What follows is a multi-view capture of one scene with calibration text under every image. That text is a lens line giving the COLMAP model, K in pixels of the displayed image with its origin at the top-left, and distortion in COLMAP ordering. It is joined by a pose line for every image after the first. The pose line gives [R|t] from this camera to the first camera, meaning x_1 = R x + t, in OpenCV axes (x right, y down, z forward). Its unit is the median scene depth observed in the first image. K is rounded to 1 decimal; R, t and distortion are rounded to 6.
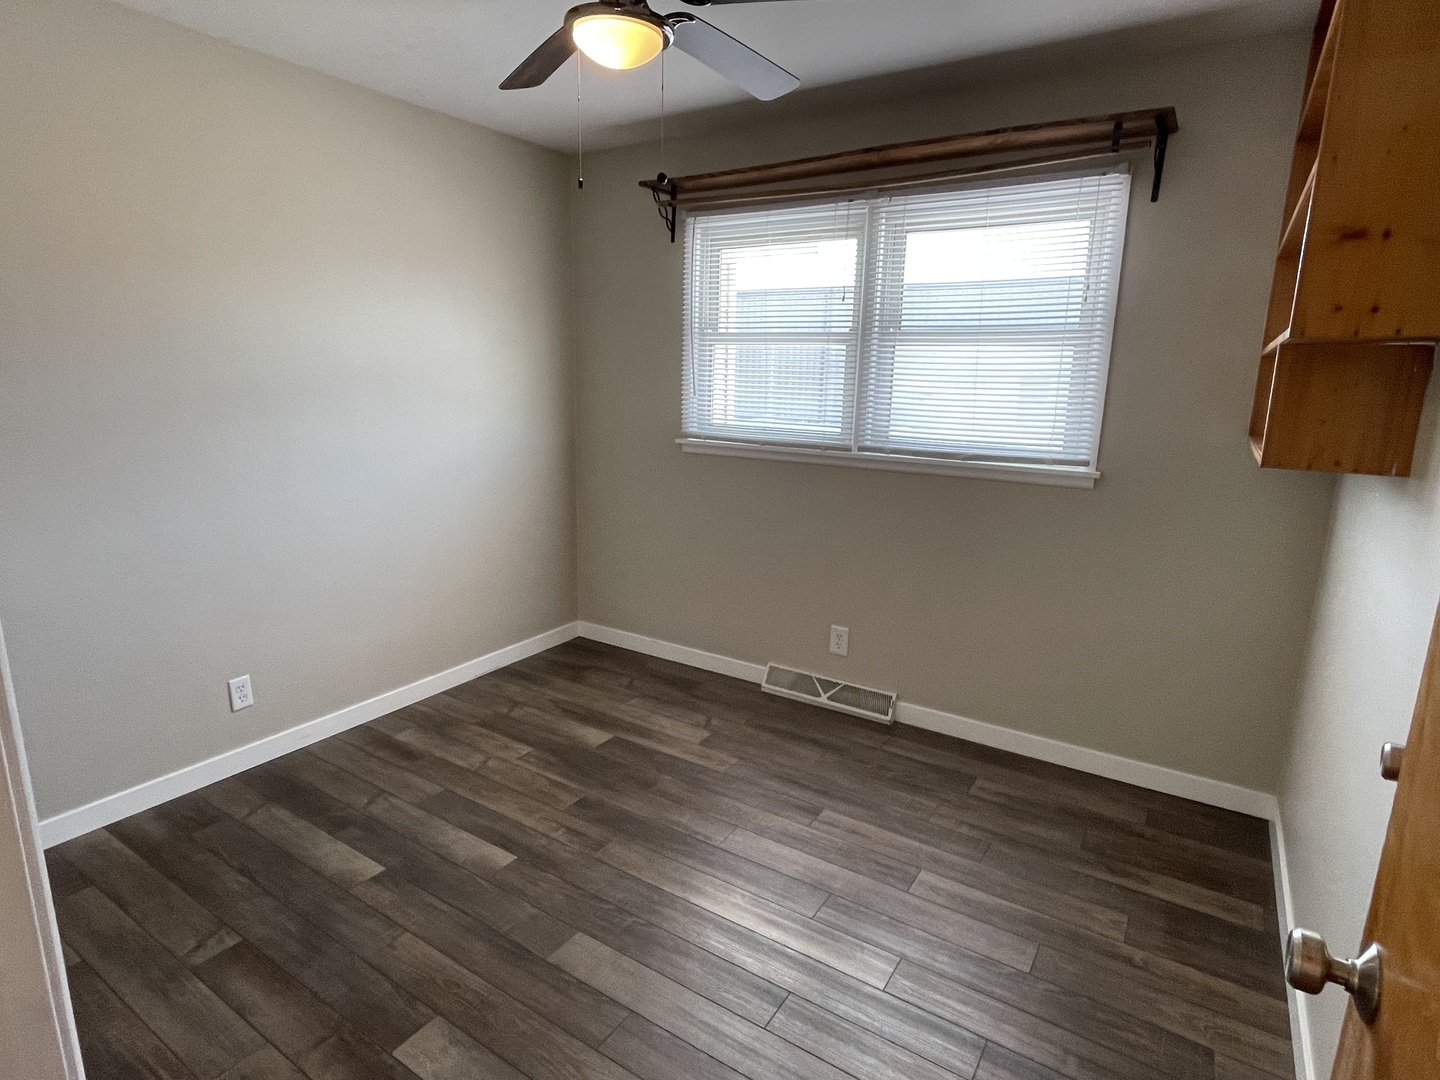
lens RADIAL K [[766.2, 0, 729.6], [0, 766.2, 546.4], [0, 0, 1]] dist [-0.006675, 0.002457]
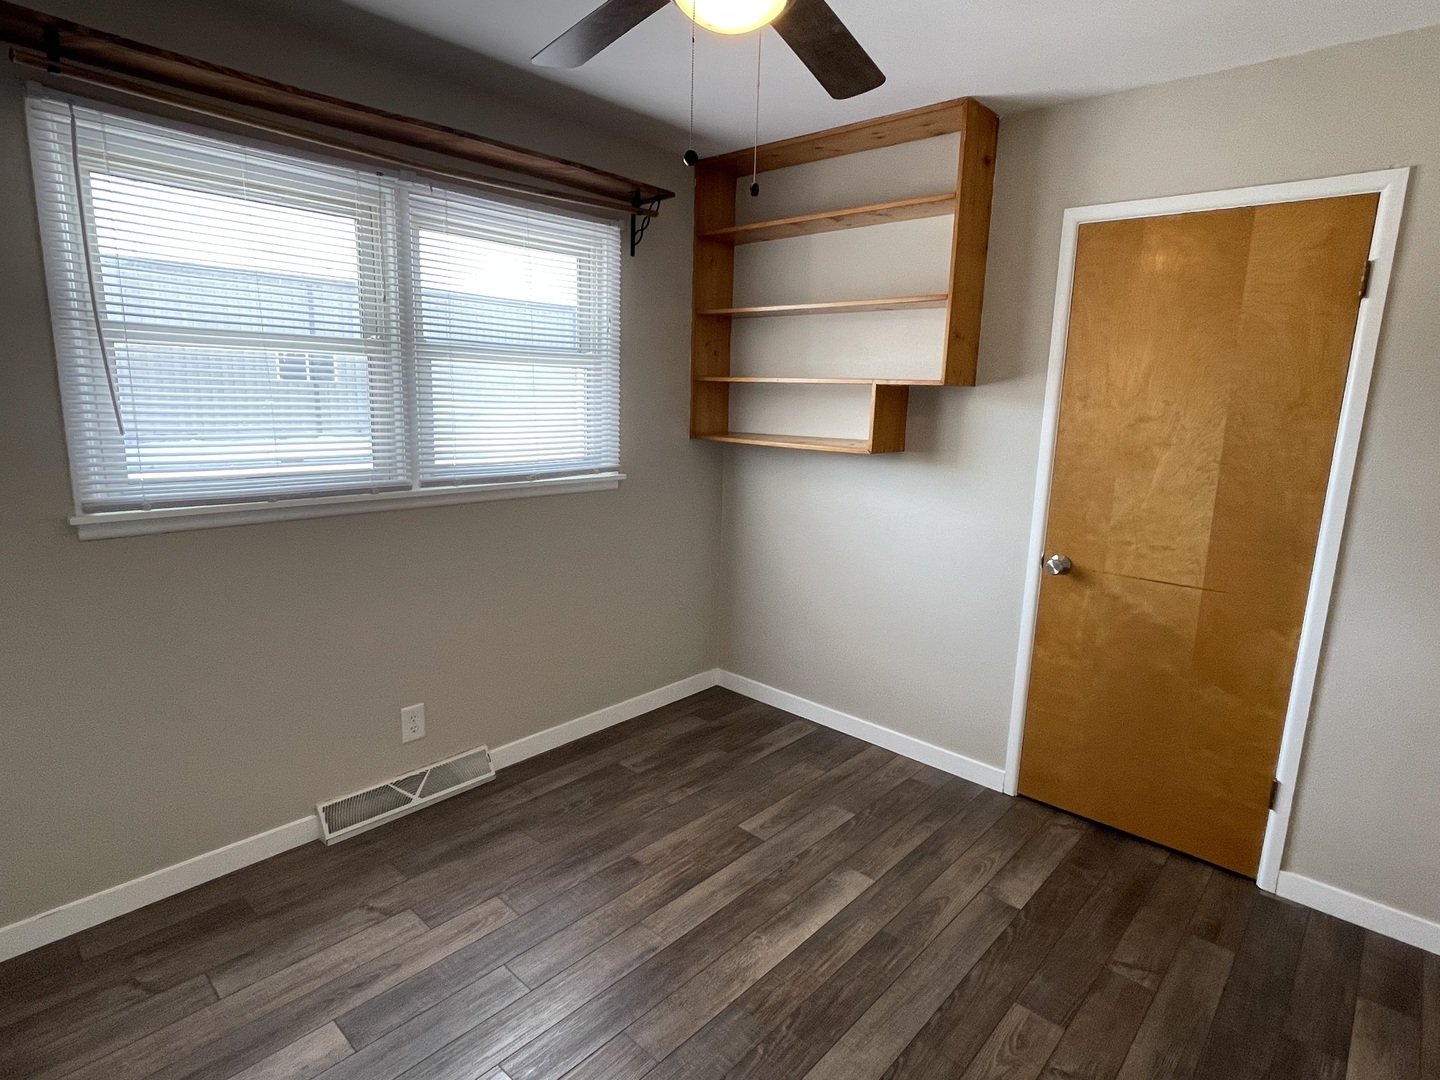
lens RADIAL K [[766.2, 0, 716.5], [0, 766.2, 547.4], [0, 0, 1]] dist [-0.006675, 0.002457]
pose [[0.170254, -0.214184, 0.961841, -0.594379], [0.194212, 0.964240, 0.180341, -0.153101], [-0.966072, 0.156097, 0.205763, 0.549766]]
